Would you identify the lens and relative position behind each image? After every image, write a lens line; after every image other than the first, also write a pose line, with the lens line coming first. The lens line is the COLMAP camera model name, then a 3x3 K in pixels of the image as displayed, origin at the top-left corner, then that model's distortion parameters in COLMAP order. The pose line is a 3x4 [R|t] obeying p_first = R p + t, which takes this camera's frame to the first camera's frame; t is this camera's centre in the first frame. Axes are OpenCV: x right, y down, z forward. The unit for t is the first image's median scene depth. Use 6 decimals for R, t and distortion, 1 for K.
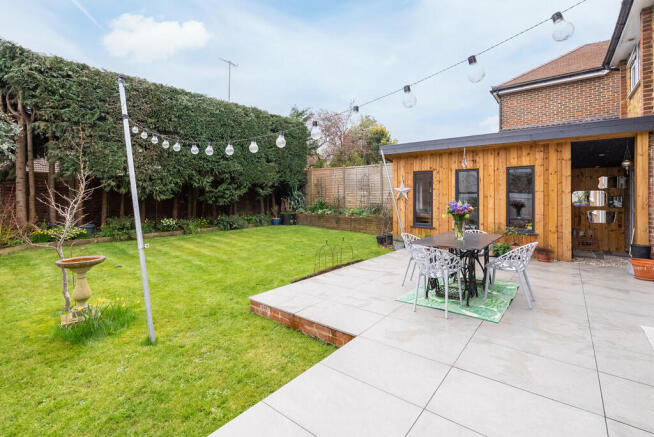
lens RADIAL K [[301.6, 0, 324.9], [0, 301.6, 196.9], [0, 0, 1]] dist [-0.000056, -0.000663]
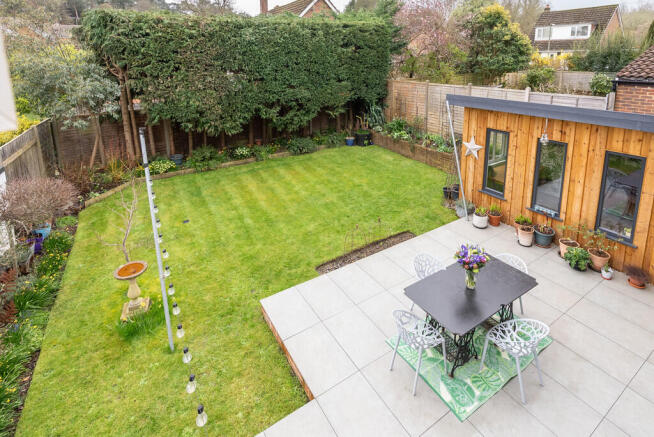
lens RADIAL K [[335.8, 0, 329.9], [0, 335.8, 118.1], [0, 0, 1]] dist [0.000158, 0.000341]
pose [[0.945388, 0.044088, -0.322950, 0.167204], [0.013677, 0.984571, 0.174449, -0.251116], [0.325659, -0.169339, 0.930199, 0.012294]]
